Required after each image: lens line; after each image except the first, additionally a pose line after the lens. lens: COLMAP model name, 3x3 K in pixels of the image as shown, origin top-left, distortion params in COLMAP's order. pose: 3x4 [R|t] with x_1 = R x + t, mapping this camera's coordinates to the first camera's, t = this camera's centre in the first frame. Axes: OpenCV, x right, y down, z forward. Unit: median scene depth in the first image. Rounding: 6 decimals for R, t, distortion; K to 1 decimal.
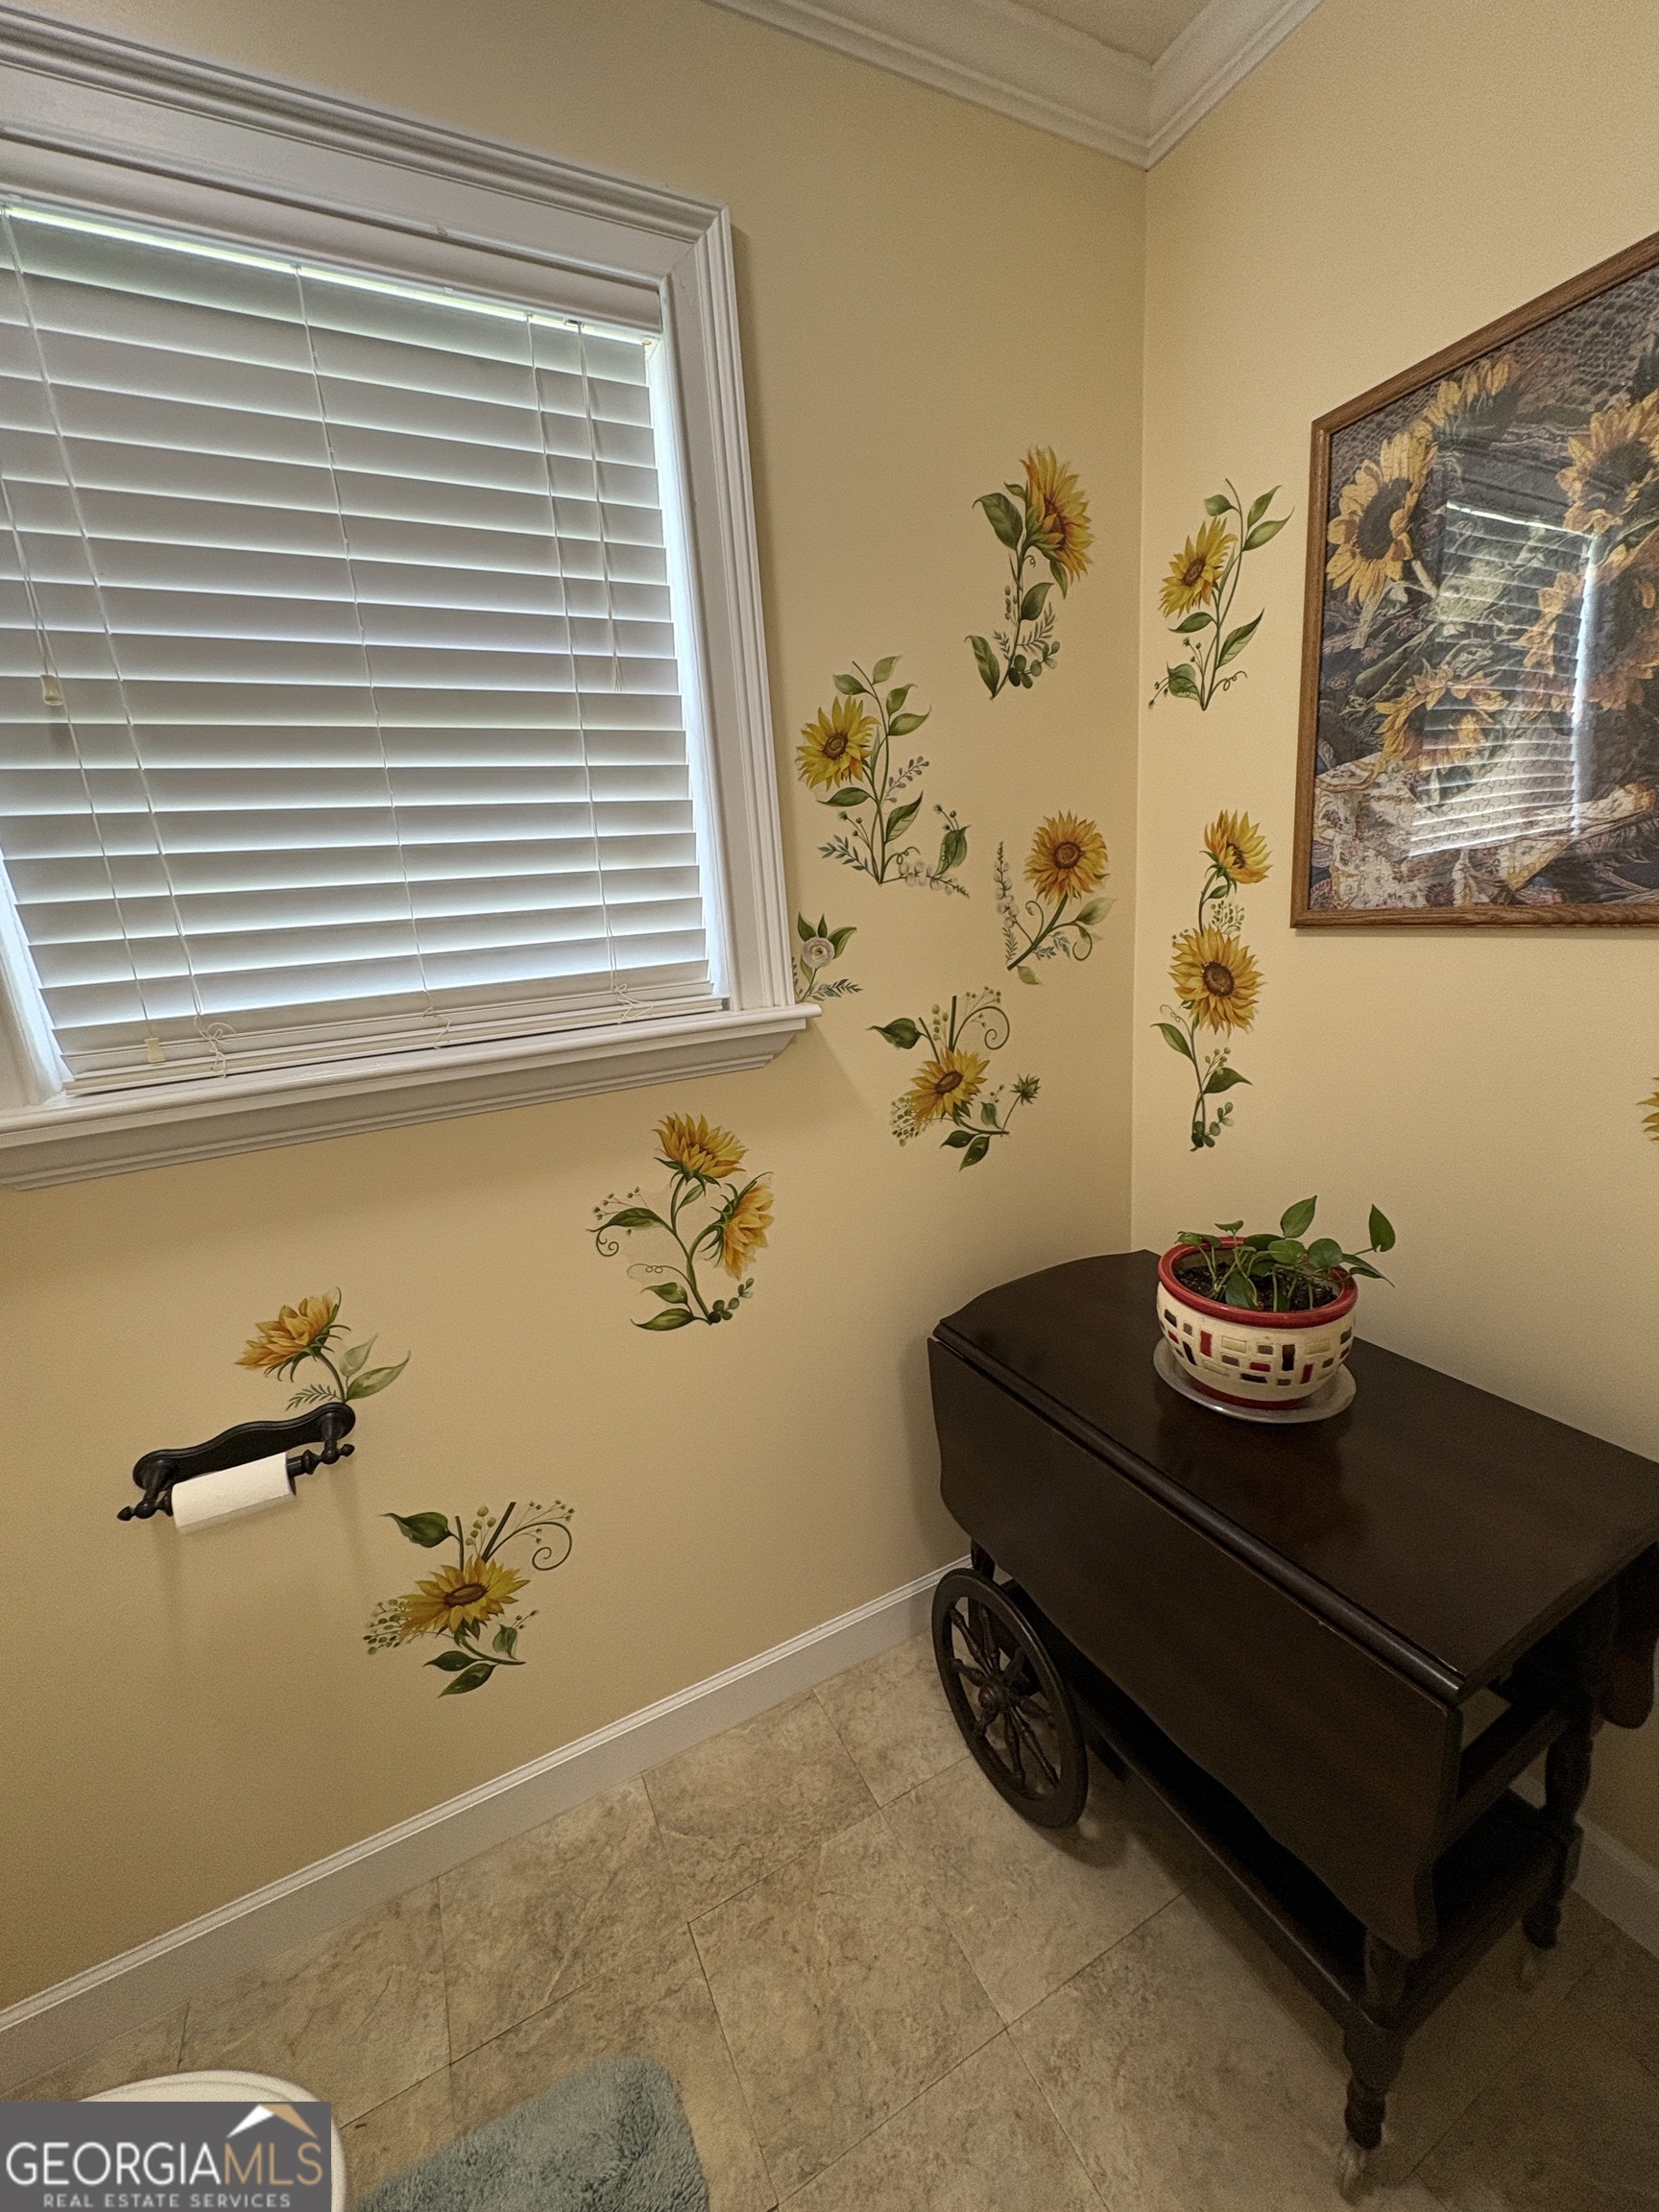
lens RADIAL K [[881.1, 0, 822.9], [0, 881.1, 1109.8], [0, 0, 1]] dist [0.000651, 0.000132]
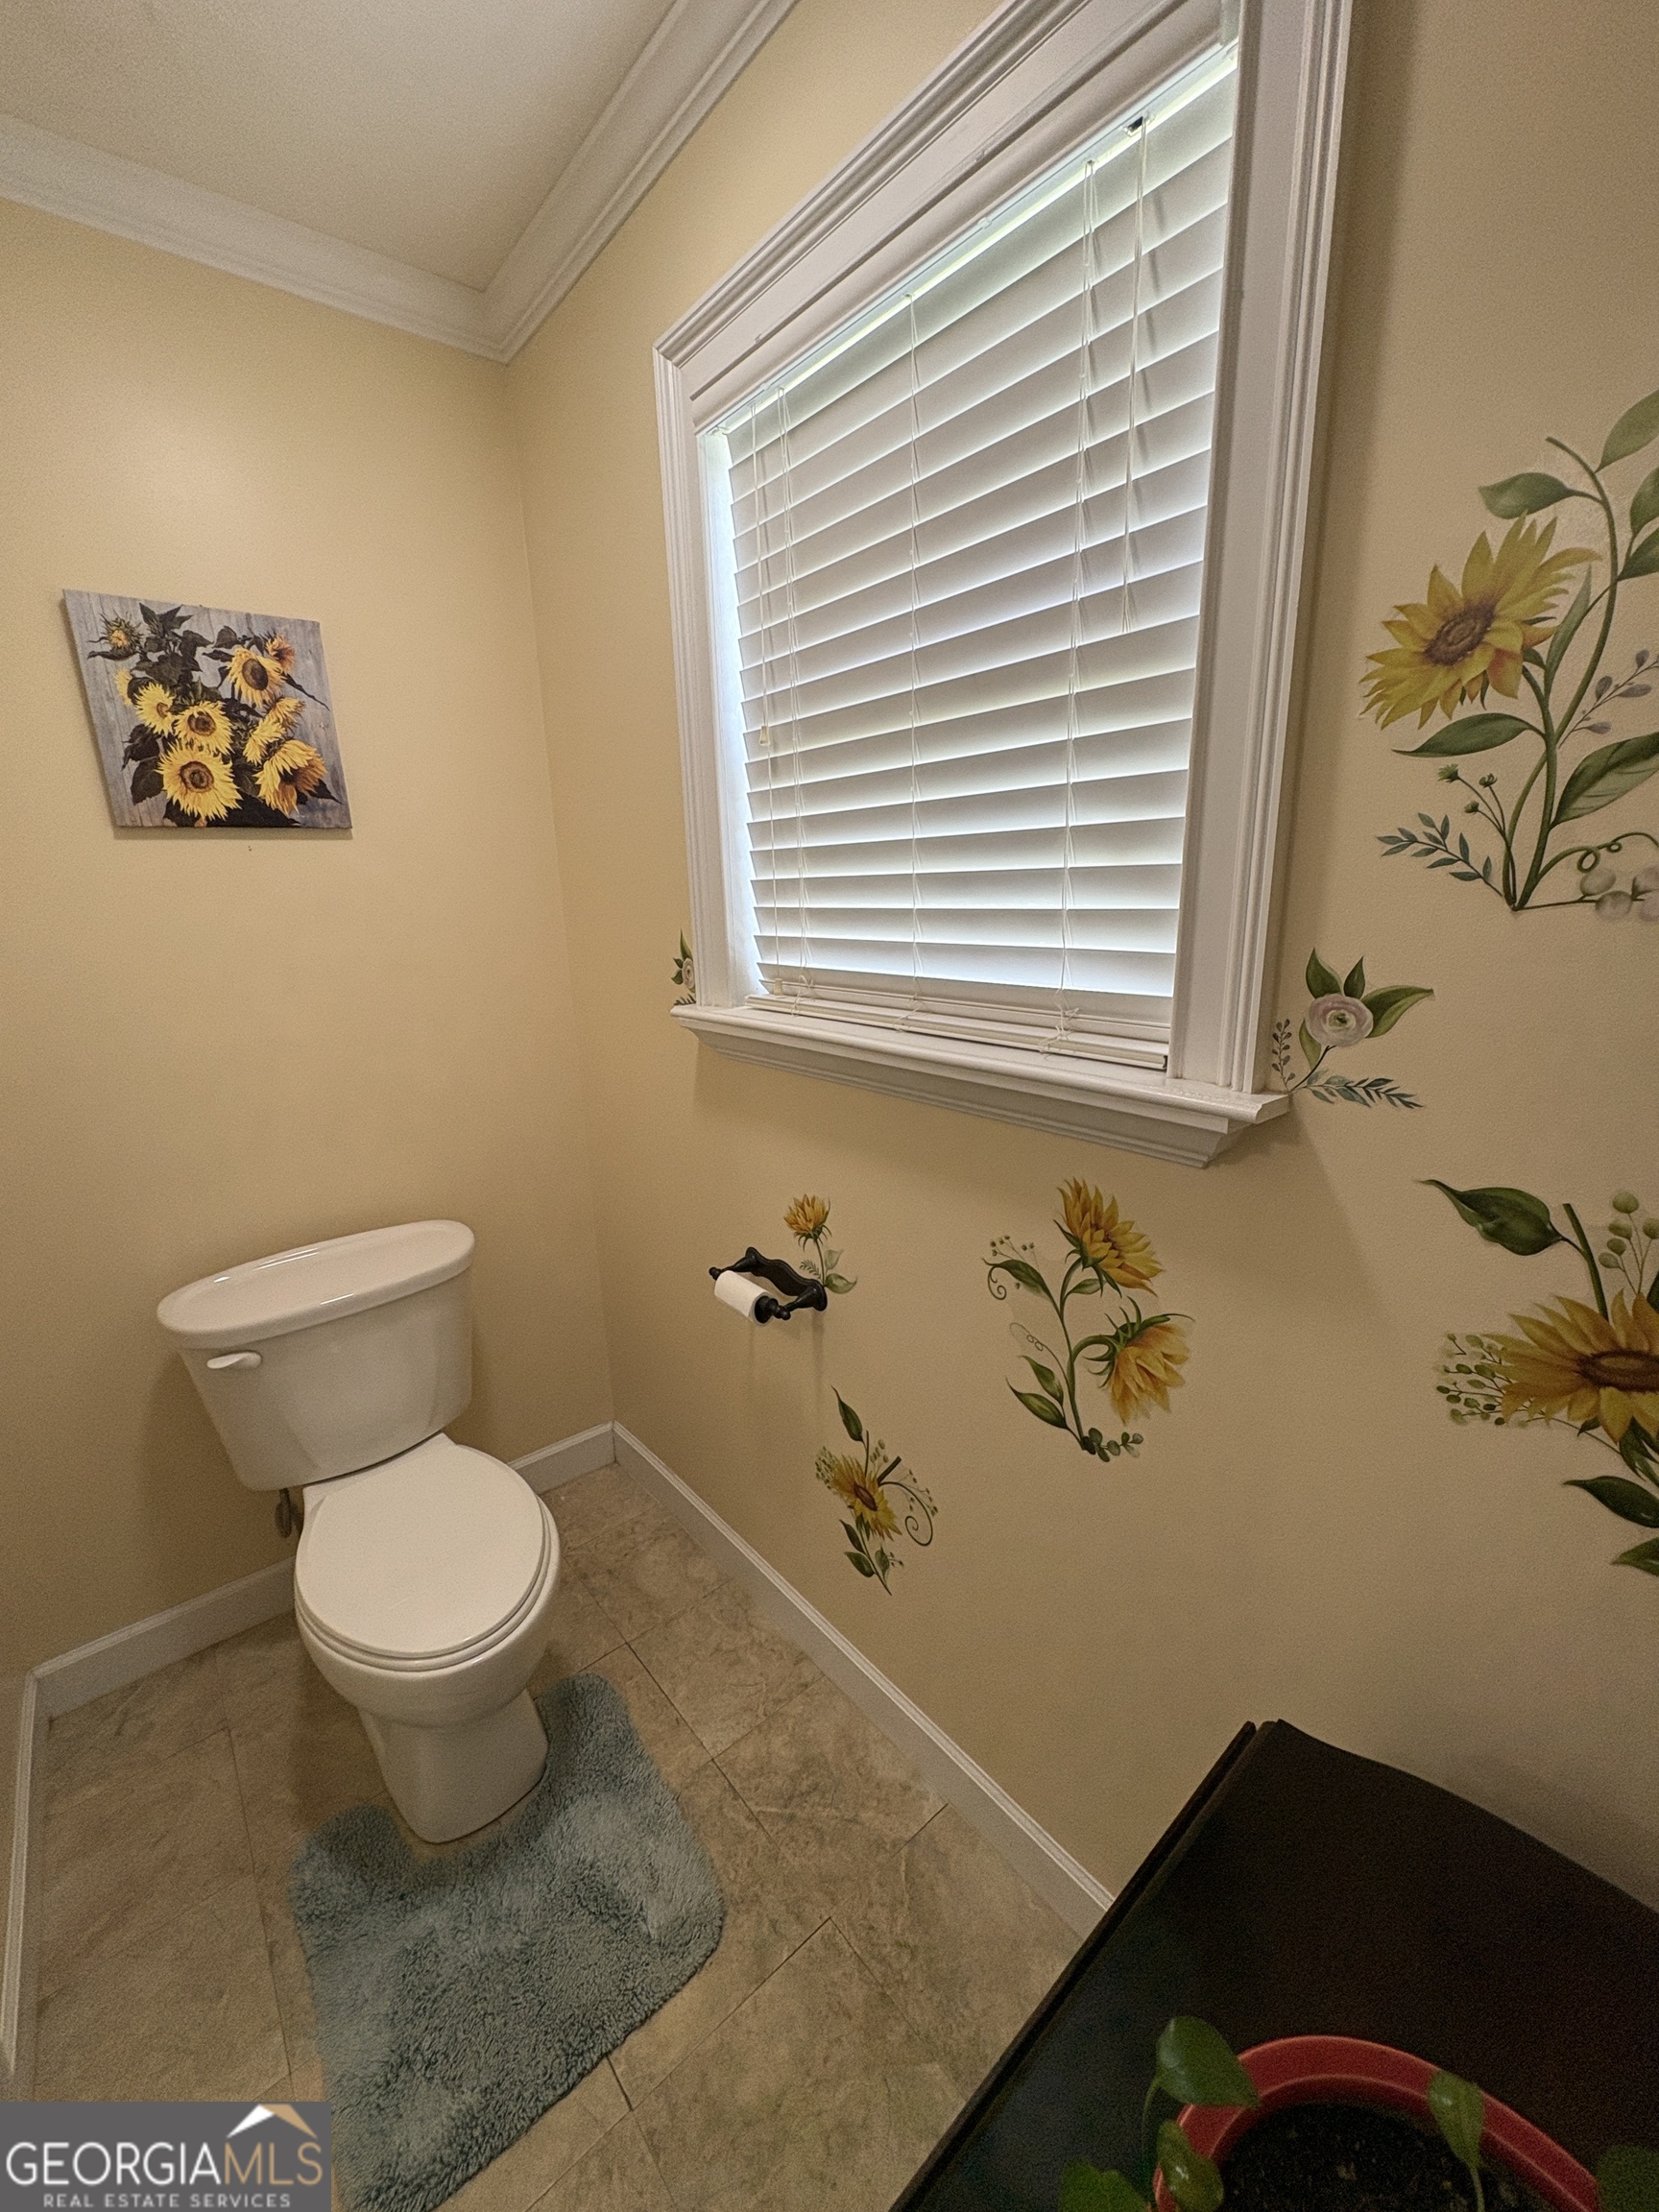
lens RADIAL K [[881.1, 0, 824.7], [0, 881.1, 1103.1], [0, 0, 1]] dist [0.000651, 0.000132]
pose [[0.223196, 0.300318, -0.927358, 0.472732], [-0.221697, 0.942065, 0.251723, -0.200359], [0.949228, 0.149409, 0.276845, 0.537488]]
